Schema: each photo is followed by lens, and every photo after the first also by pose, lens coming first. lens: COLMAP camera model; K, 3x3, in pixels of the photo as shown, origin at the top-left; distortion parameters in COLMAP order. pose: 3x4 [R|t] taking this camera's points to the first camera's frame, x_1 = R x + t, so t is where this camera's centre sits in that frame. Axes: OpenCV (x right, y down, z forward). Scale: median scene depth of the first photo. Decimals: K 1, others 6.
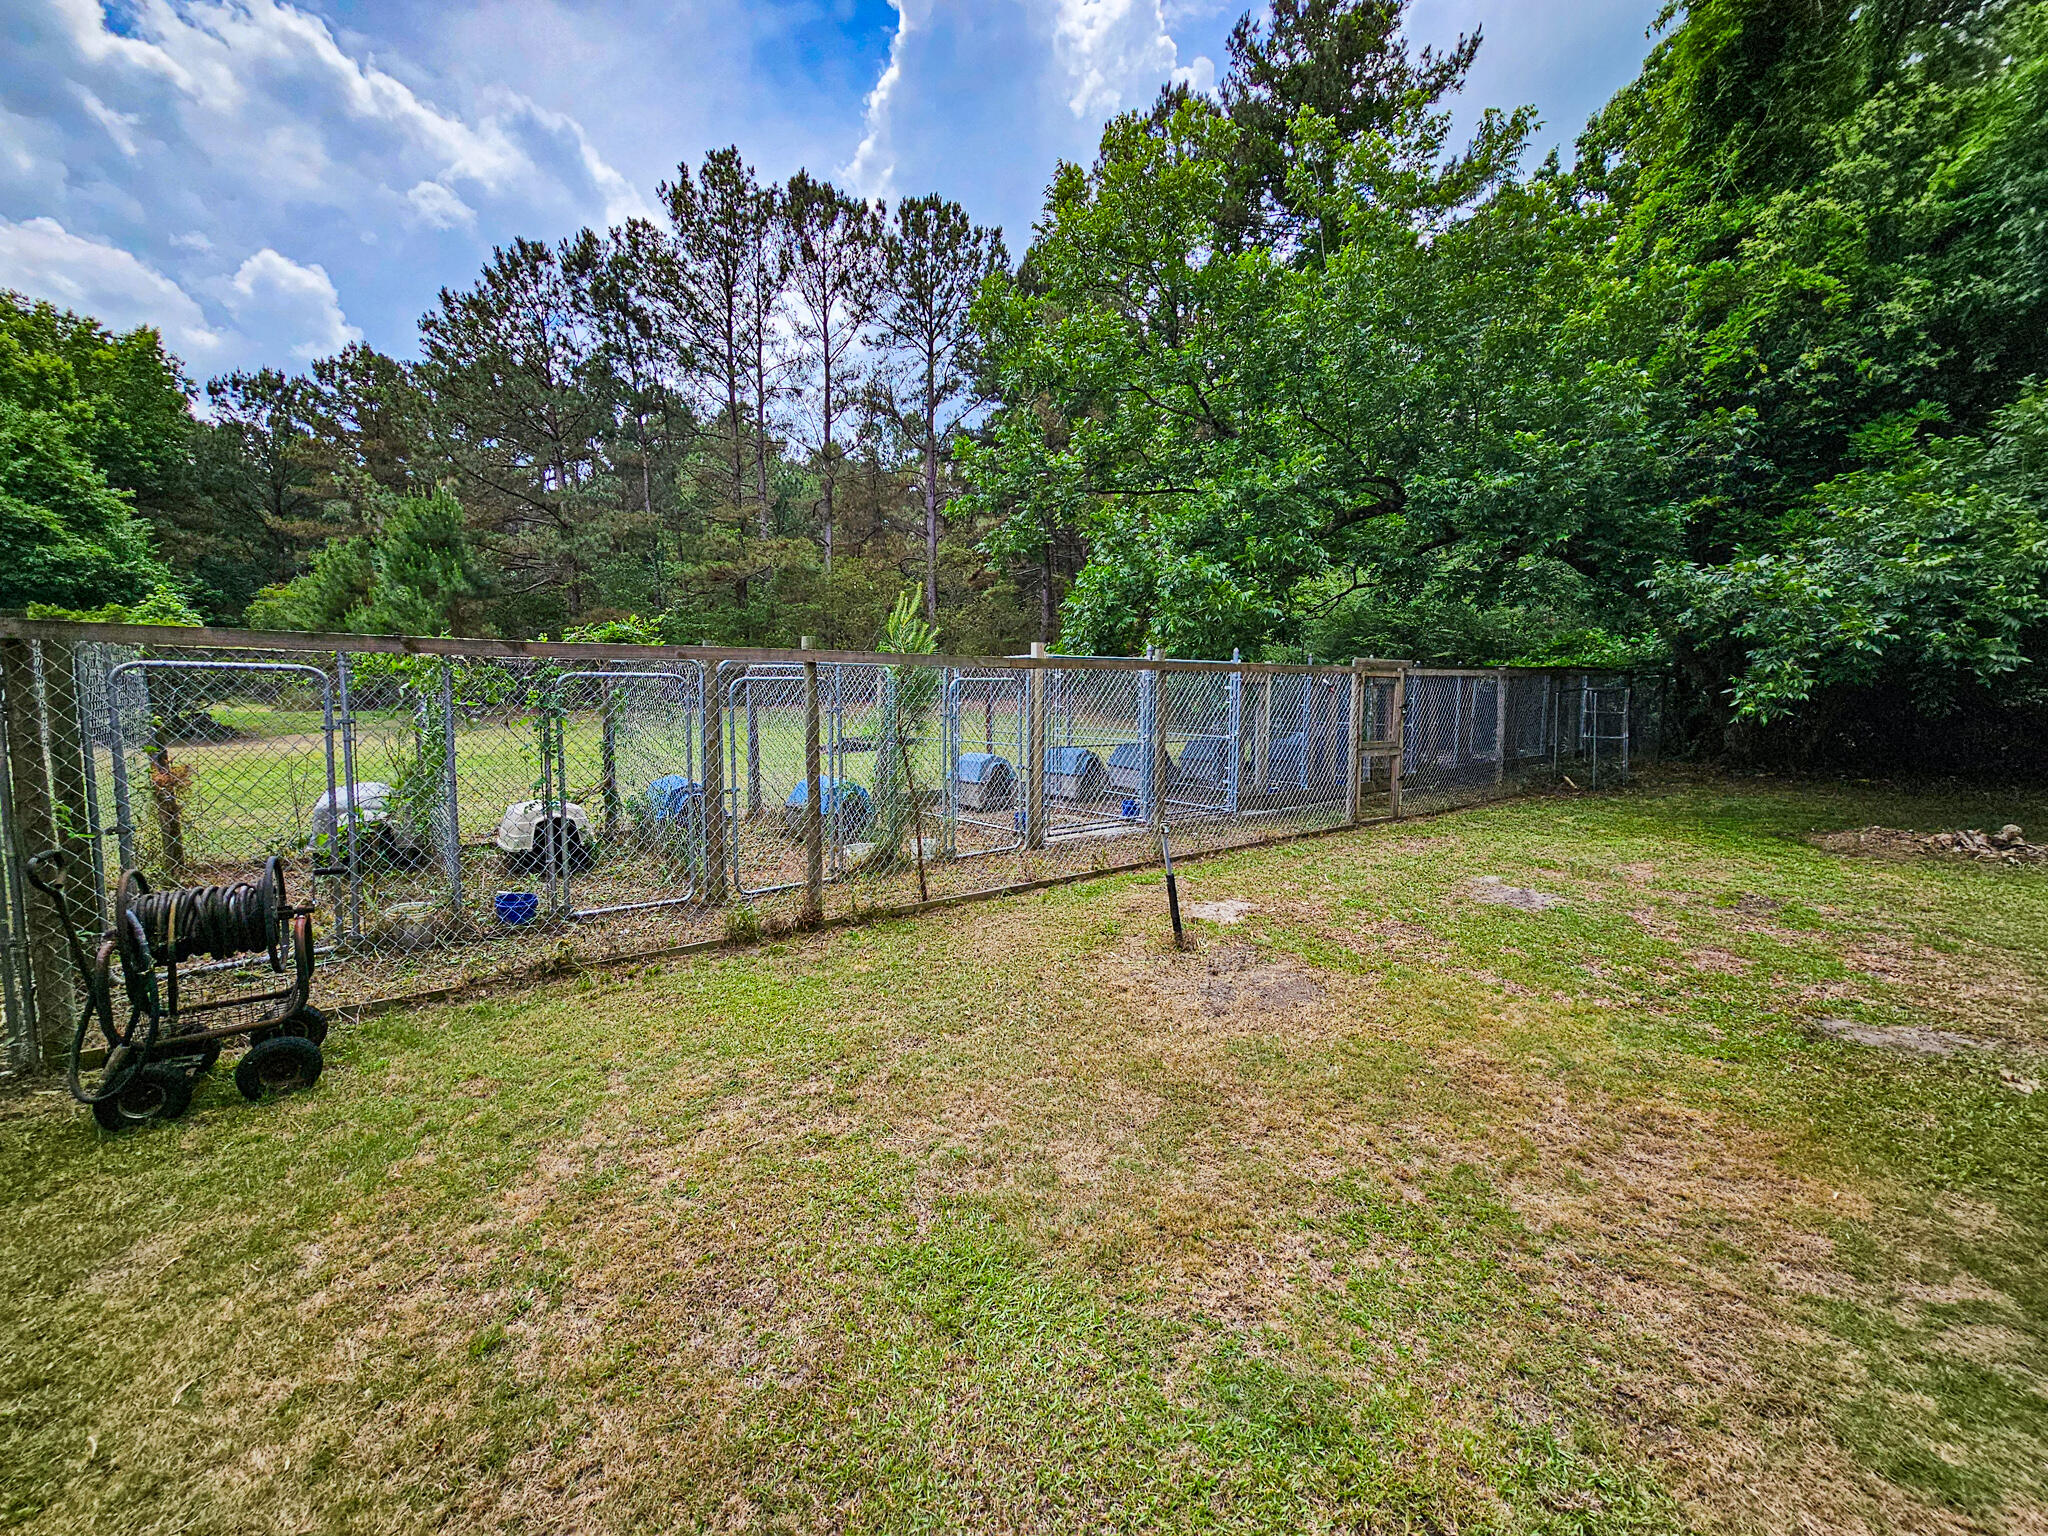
lens RADIAL K [[834.0, 0, 1032.2], [0, 834.0, 756.4], [0, 0, 1]] dist [-0.002599, -0.000260]
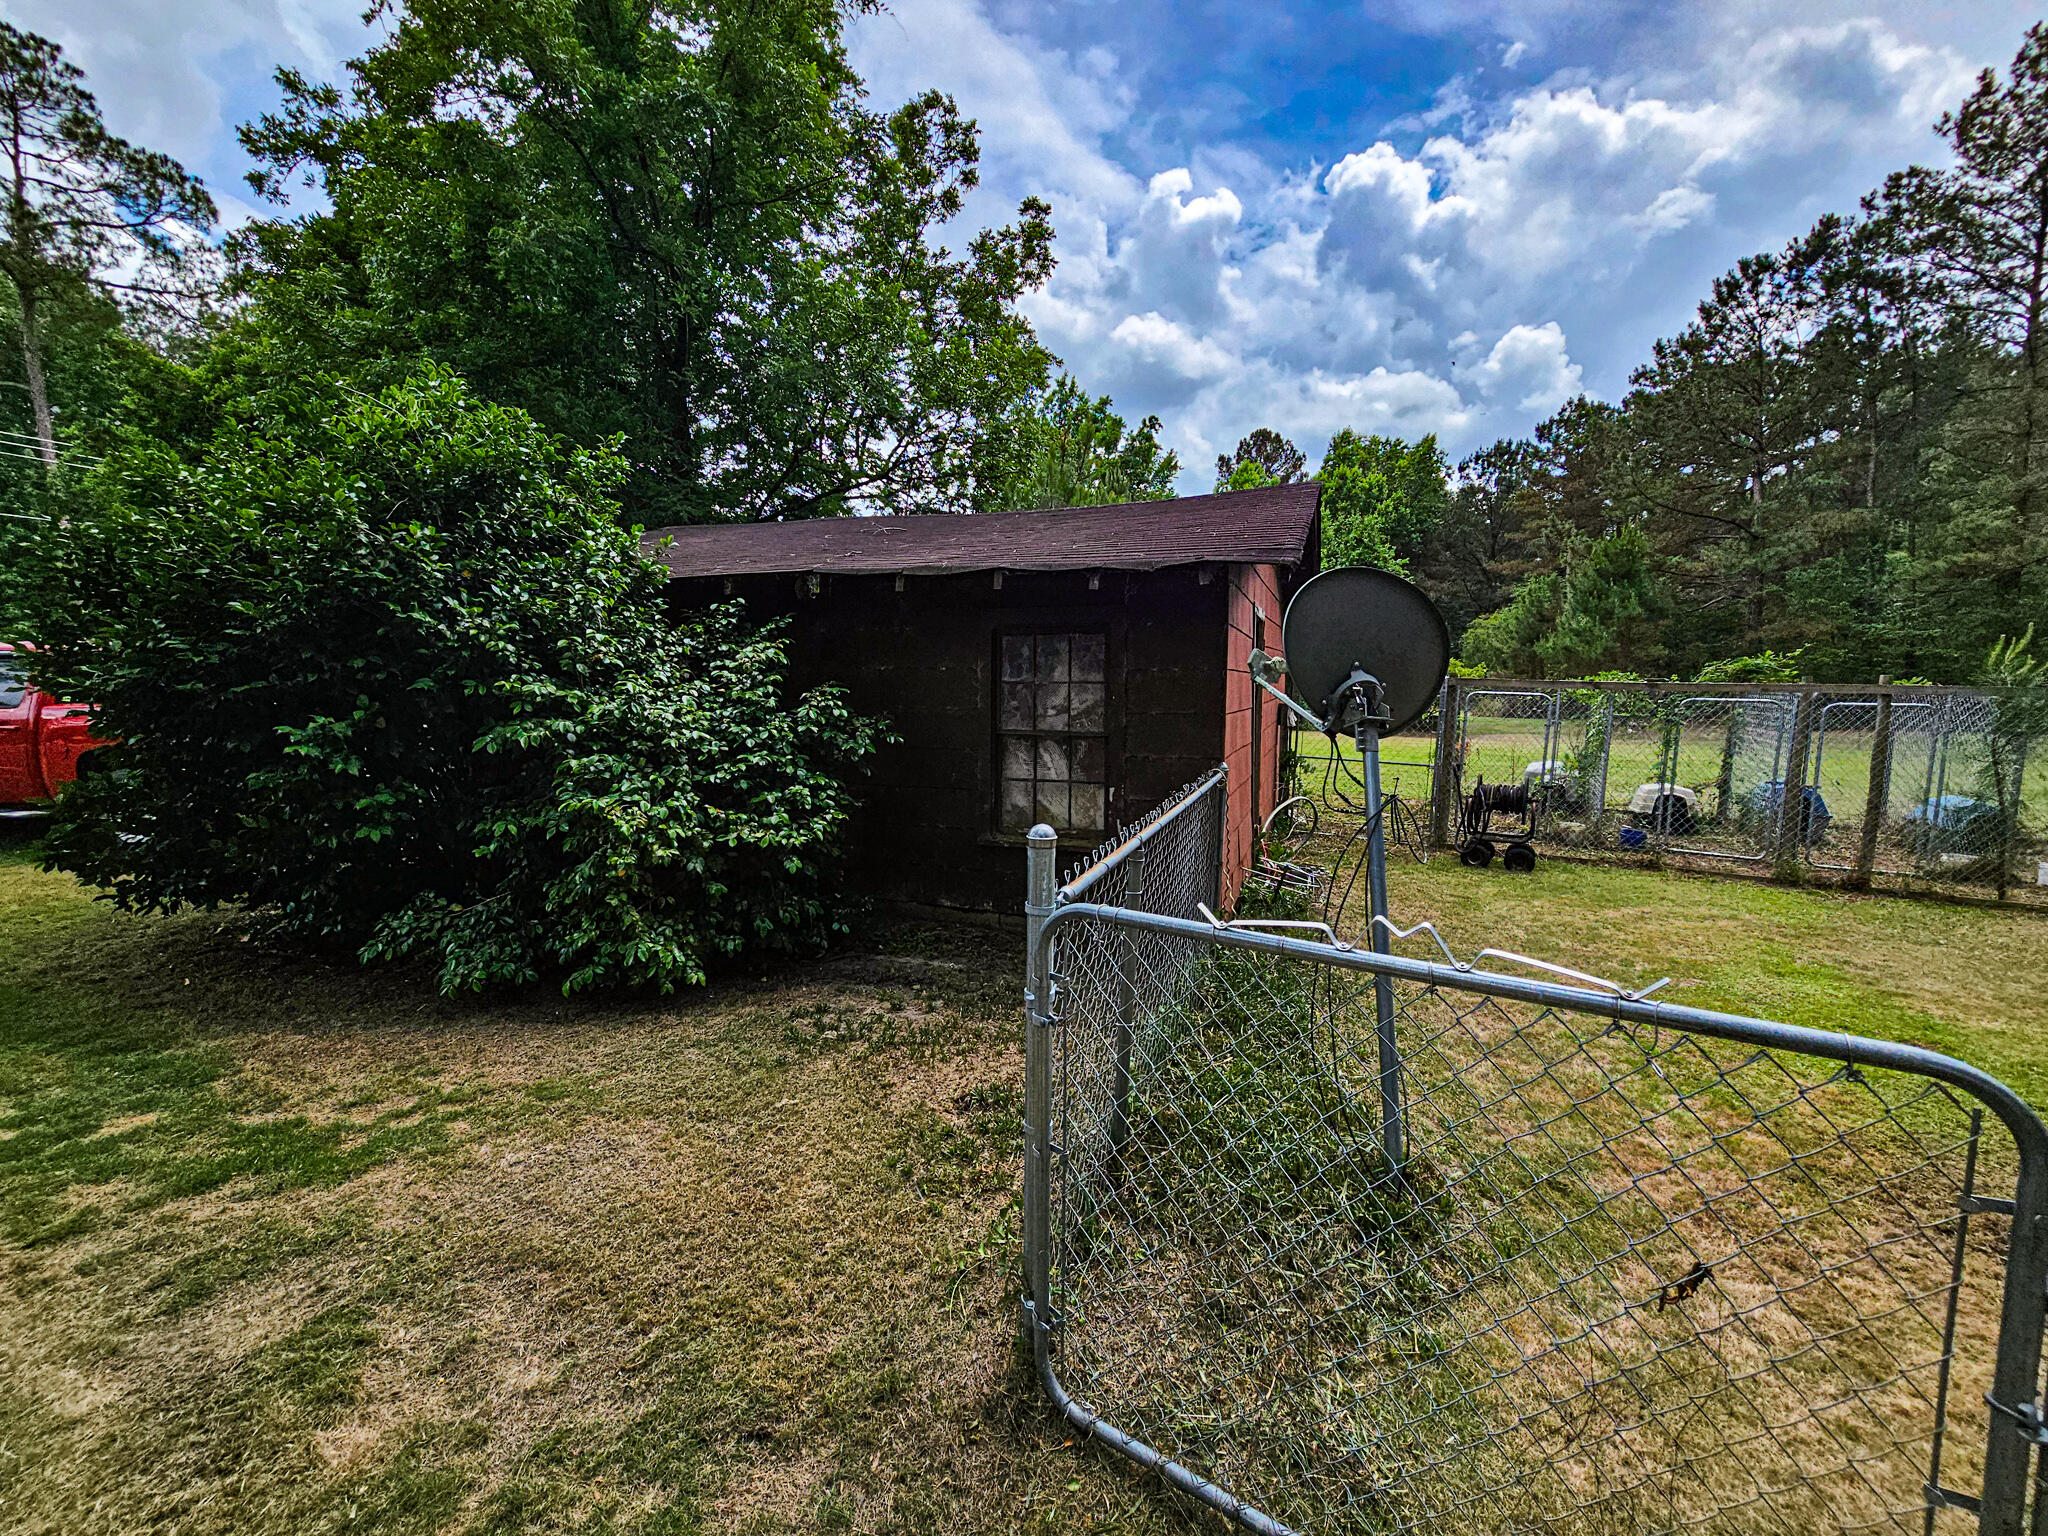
lens RADIAL K [[834.0, 0, 1033.7], [0, 834.0, 770.7], [0, 0, 1]] dist [-0.002599, -0.000260]
pose [[0.348341, 0.096085, -0.932430, 0.077093], [-0.095640, 0.993184, 0.066616, 0.007923], [0.932476, 0.065973, 0.355157, -0.109956]]
